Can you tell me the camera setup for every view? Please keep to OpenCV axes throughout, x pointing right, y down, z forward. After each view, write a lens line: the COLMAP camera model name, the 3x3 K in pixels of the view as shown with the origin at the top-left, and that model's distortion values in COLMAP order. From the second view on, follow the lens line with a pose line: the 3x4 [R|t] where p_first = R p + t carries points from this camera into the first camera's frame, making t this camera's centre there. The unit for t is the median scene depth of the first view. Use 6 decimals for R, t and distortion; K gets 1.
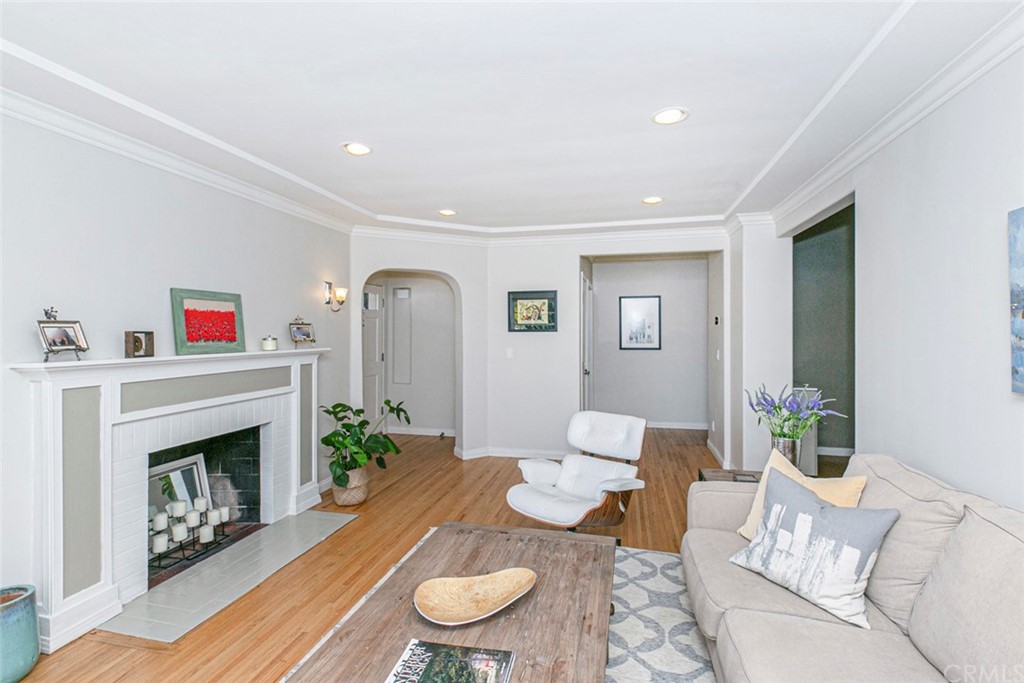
lens RADIAL K [[485.4, 0, 503.5], [0, 485.4, 338.6], [0, 0, 1]] dist [-0.019198, 0.000351]
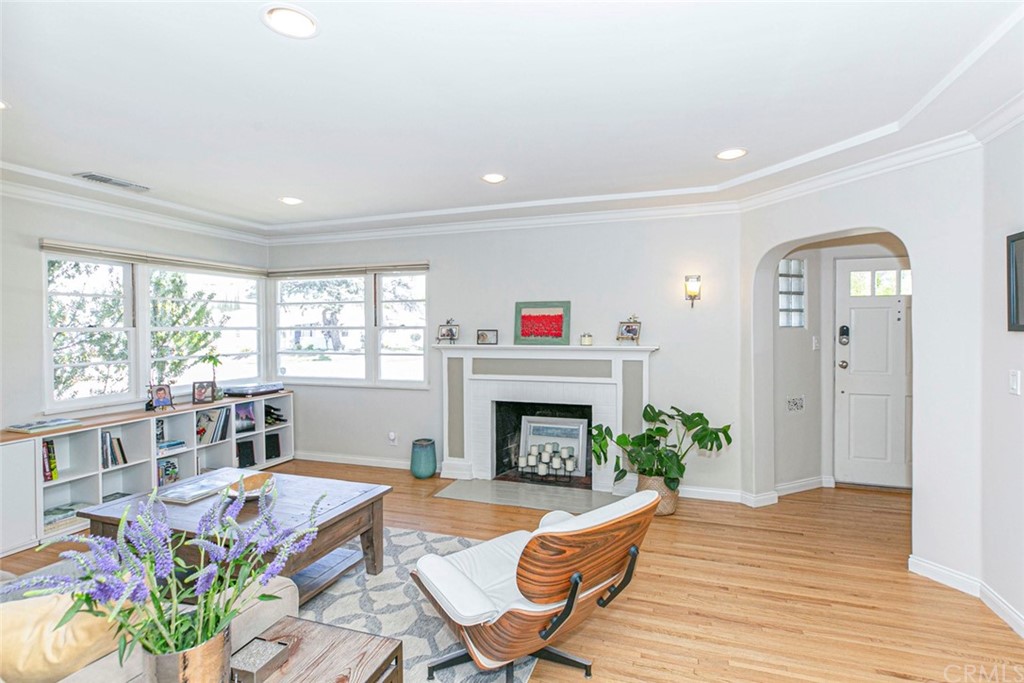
lens RADIAL K [[474.1, 0, 558.1], [0, 474.1, 331.1], [0, 0, 1]] dist [-0.004546, 0.003192]
pose [[-0.069174, 0.011324, -0.997540, 0.758996], [-0.008787, 0.999890, 0.011960, -0.026408], [0.997566, 0.009593, -0.069067, 1.097307]]
